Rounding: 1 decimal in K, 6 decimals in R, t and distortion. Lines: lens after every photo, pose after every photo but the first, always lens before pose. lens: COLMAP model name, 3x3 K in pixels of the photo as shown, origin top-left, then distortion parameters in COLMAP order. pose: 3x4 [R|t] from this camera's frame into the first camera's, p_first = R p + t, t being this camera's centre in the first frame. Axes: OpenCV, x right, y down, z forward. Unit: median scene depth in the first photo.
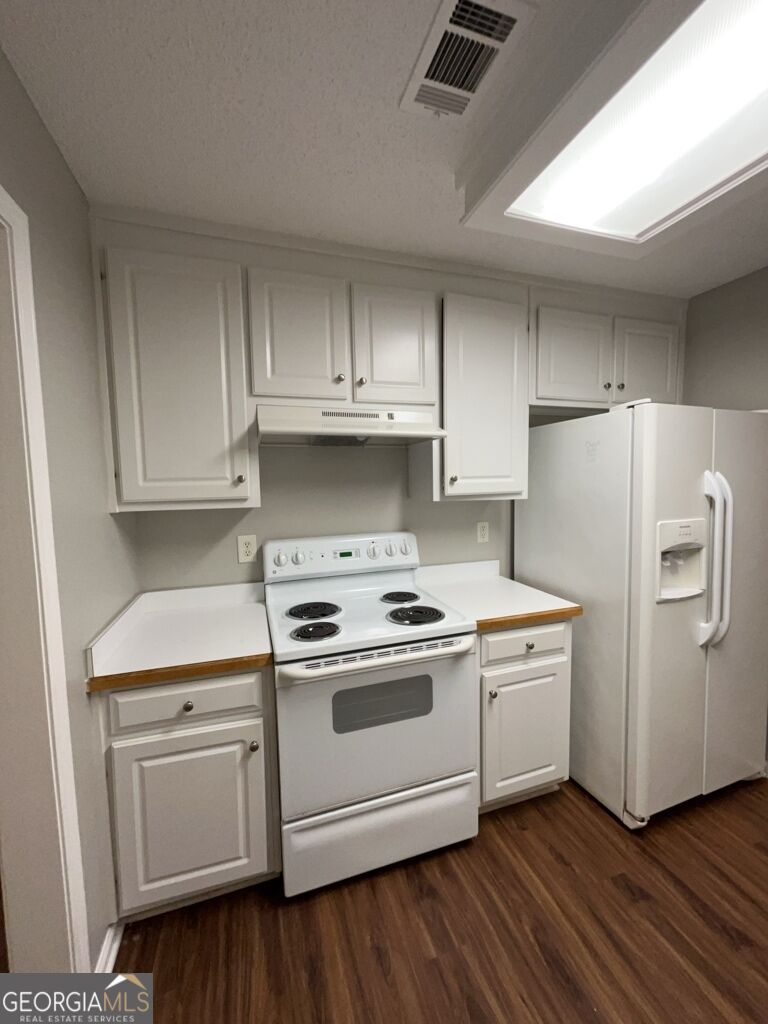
lens RADIAL K [[409.9, 0, 383.9], [0, 409.9, 509.0], [0, 0, 1]] dist [-0.002452, 0.000482]
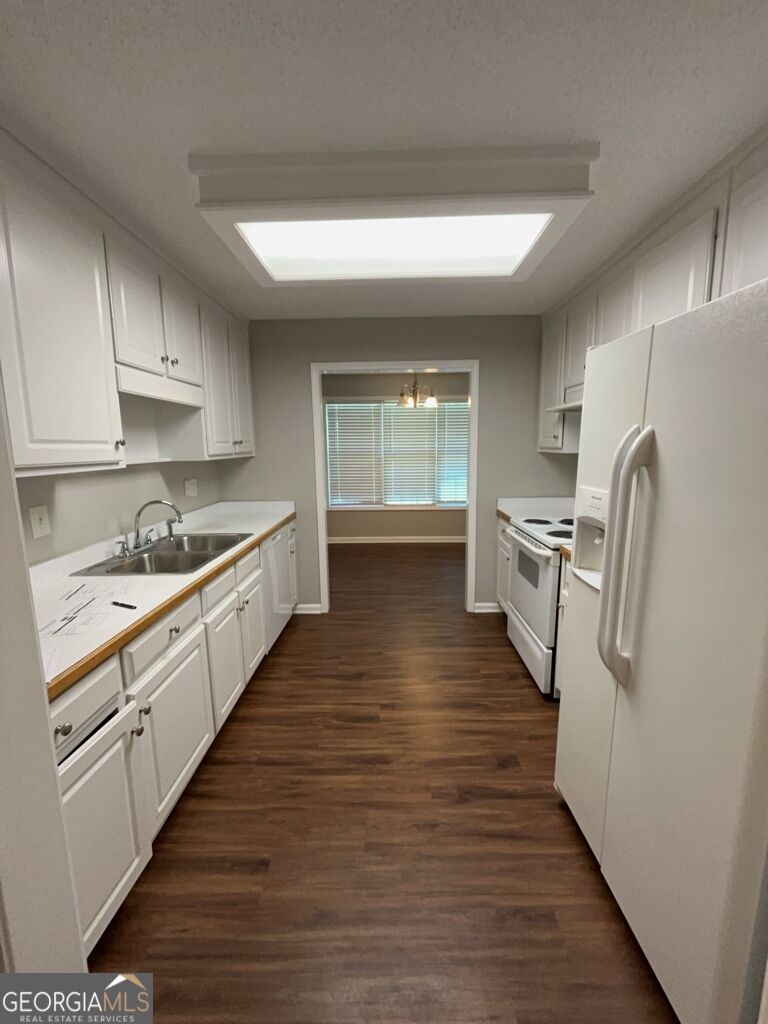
lens RADIAL K [[409.9, 0, 386.3], [0, 409.9, 509.4], [0, 0, 1]] dist [-0.002452, 0.000482]
pose [[-0.324057, 0.167551, -0.931082, 1.580591], [-0.052674, 0.979469, 0.194591, -0.067982], [0.944570, 0.112103, -0.308578, 0.837263]]
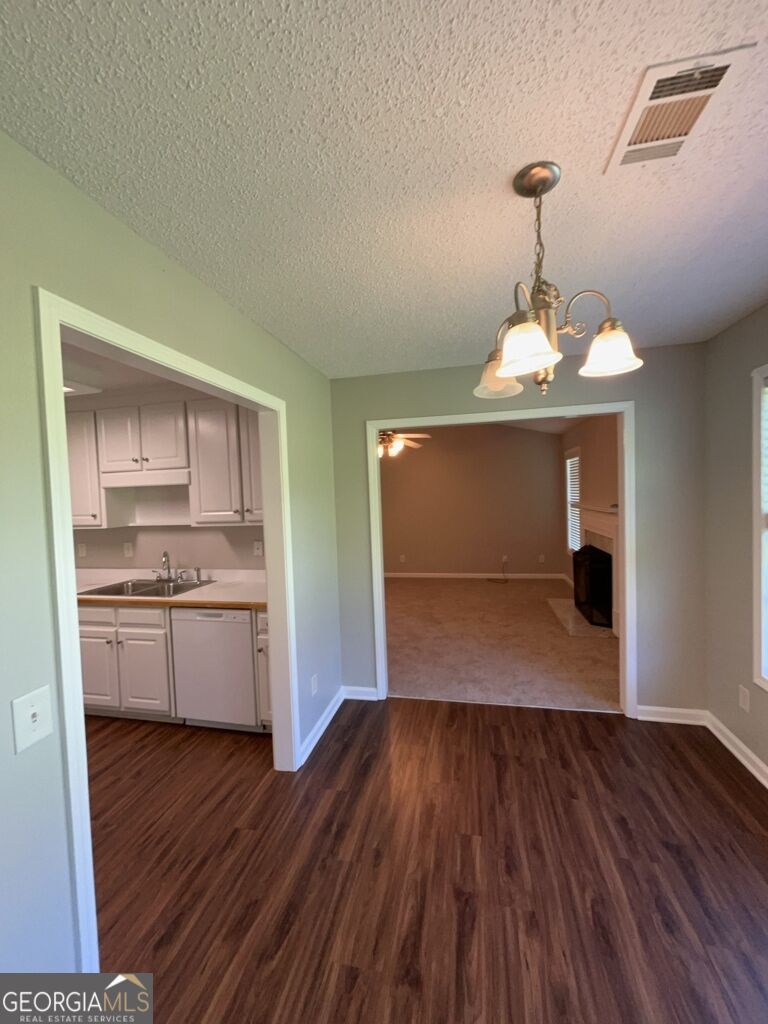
lens RADIAL K [[409.9, 0, 387.2], [0, 409.9, 510.0], [0, 0, 1]] dist [-0.002452, 0.000482]
pose [[-0.861474, 0.023591, 0.507254, -1.320969], [0.084794, 0.991578, 0.097890, -0.094482], [-0.500672, 0.127342, -0.856219, 0.843078]]
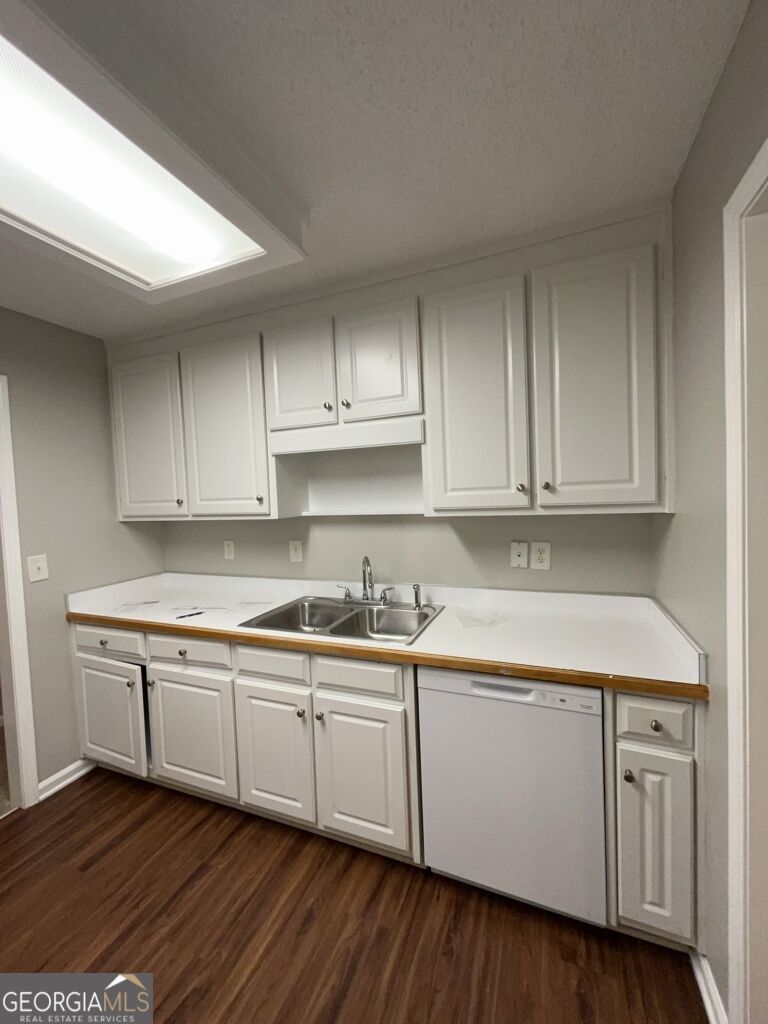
lens RADIAL K [[409.9, 0, 387.5], [0, 409.9, 508.2], [0, 0, 1]] dist [-0.002452, 0.000482]
pose [[-0.765882, 0.018421, 0.642717, -0.246042], [0.098971, 0.991054, 0.089532, -0.041057], [-0.635318, 0.132181, -0.760854, 0.587036]]
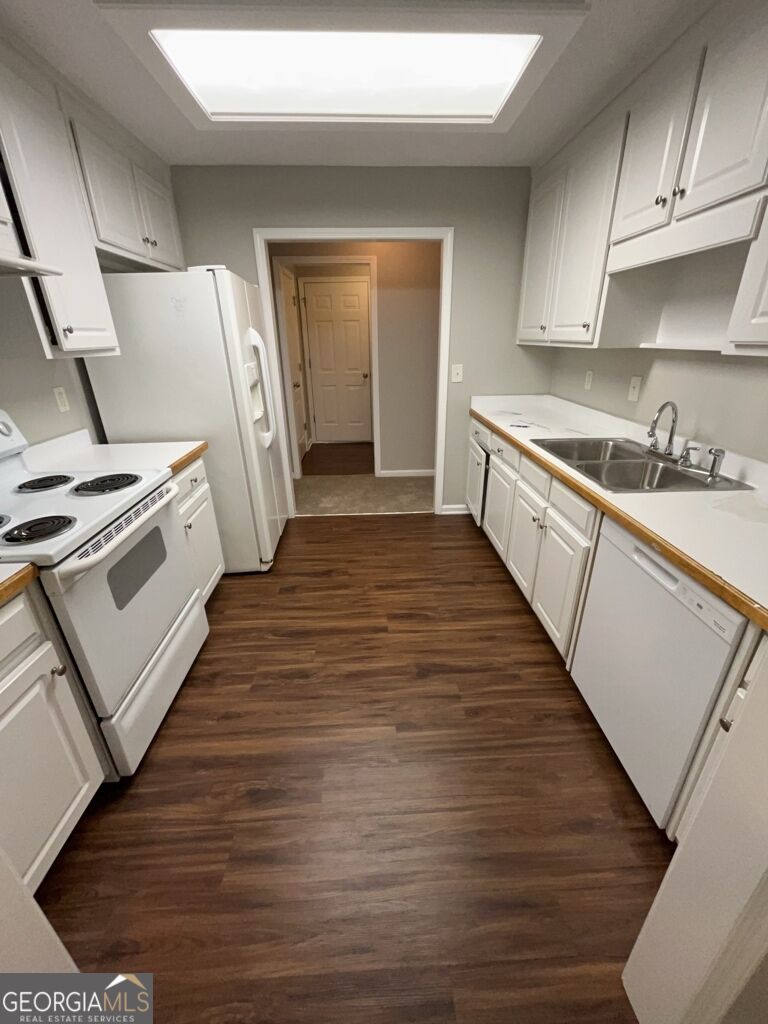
lens RADIAL K [[409.9, 0, 385.5], [0, 409.9, 509.1], [0, 0, 1]] dist [-0.002452, 0.000482]
pose [[0.267449, -0.363917, 0.892208, -0.619270], [0.082222, 0.931180, 0.355166, 0.029438], [-0.960058, -0.021629, 0.278965, 0.116941]]
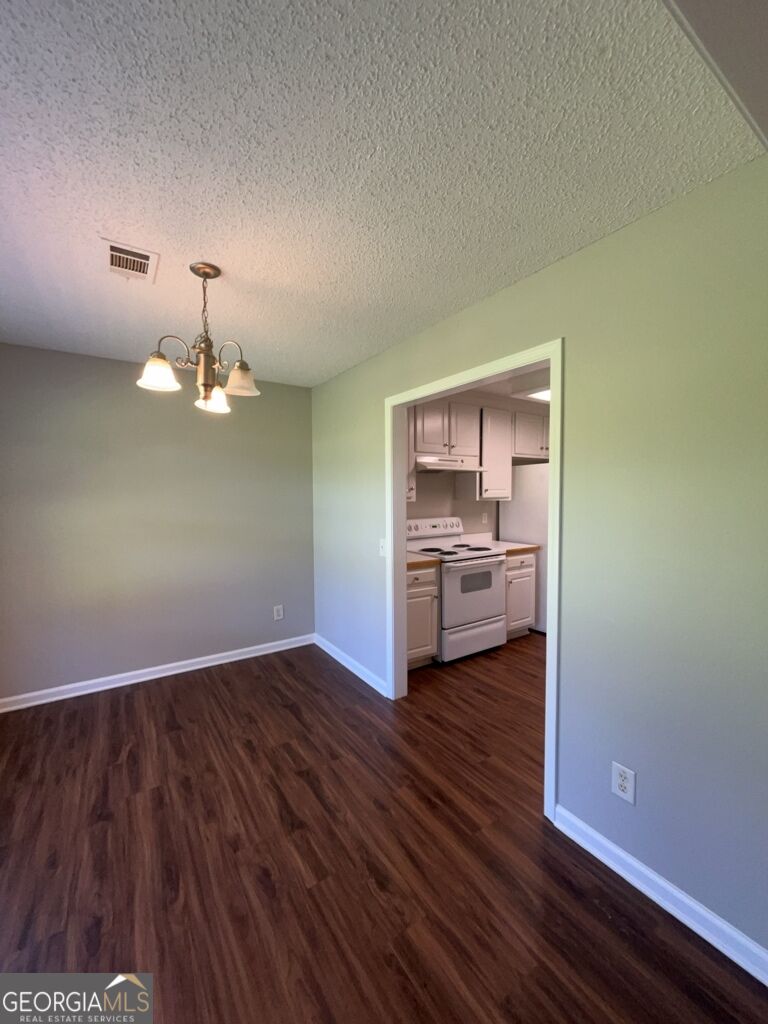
lens RADIAL K [[409.9, 0, 383.5], [0, 409.9, 510.6], [0, 0, 1]] dist [-0.002452, 0.000482]
pose [[0.965953, 0.000431, 0.258716, -1.027317], [0.008495, 0.999407, -0.033381, 0.115722], [-0.258577, 0.034442, 0.965377, -1.074267]]
